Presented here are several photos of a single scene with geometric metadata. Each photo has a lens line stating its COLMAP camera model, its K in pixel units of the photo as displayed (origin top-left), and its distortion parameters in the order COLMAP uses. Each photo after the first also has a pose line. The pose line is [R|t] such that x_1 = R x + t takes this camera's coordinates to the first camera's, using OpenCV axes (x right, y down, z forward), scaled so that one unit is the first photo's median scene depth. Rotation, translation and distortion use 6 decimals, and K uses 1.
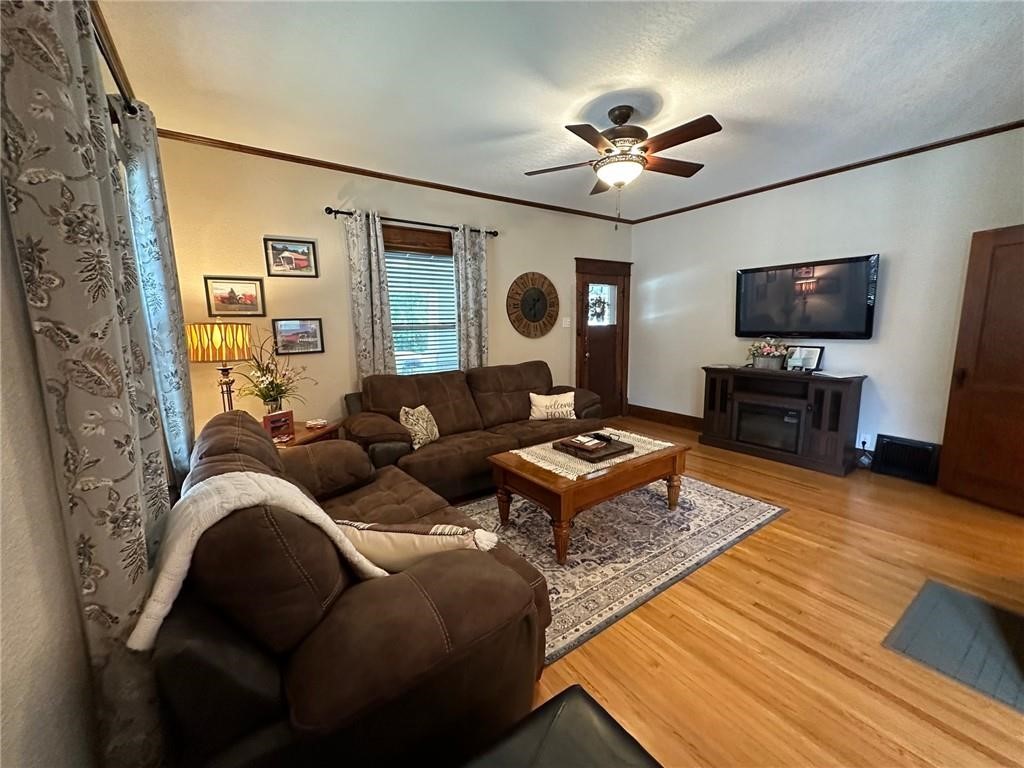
lens RADIAL K [[407.6, 0, 510.4], [0, 407.6, 382.7], [0, 0, 1]] dist [0.001616, 0.000017]
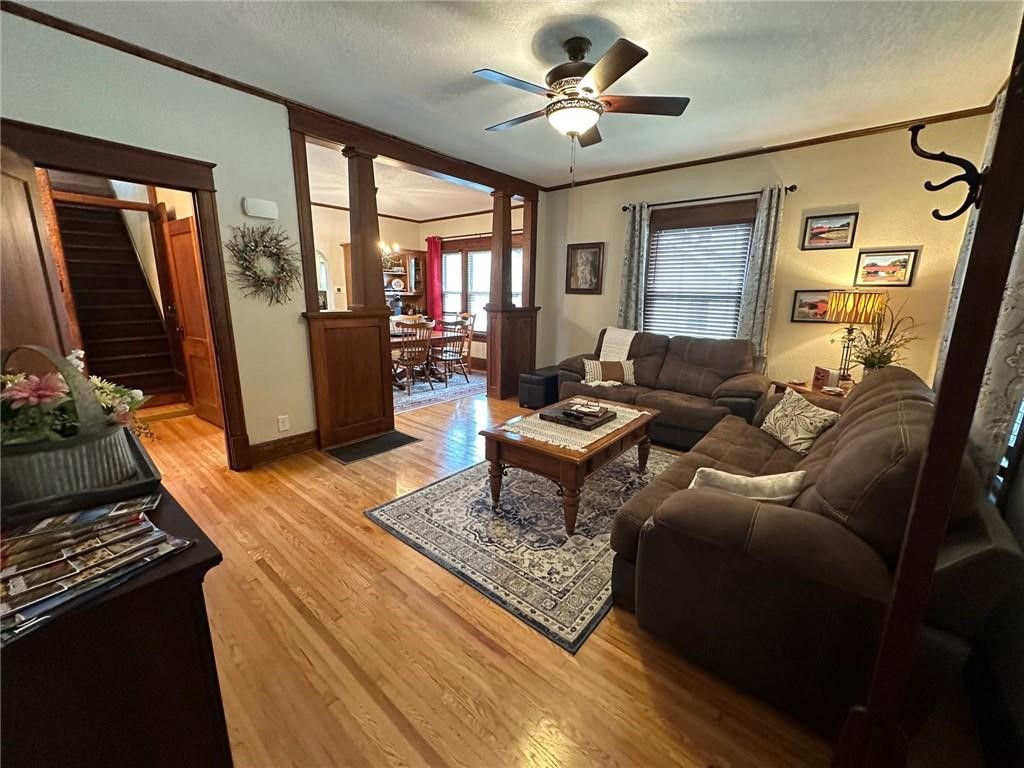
lens RADIAL K [[407.6, 0, 511.3], [0, 407.6, 380.6], [0, 0, 1]] dist [0.001616, 0.000017]
pose [[-0.964335, 0.055376, -0.258826, 0.596863], [-0.039922, 0.936252, 0.349053, -0.260056], [0.261656, 0.346937, -0.900650, 1.772492]]
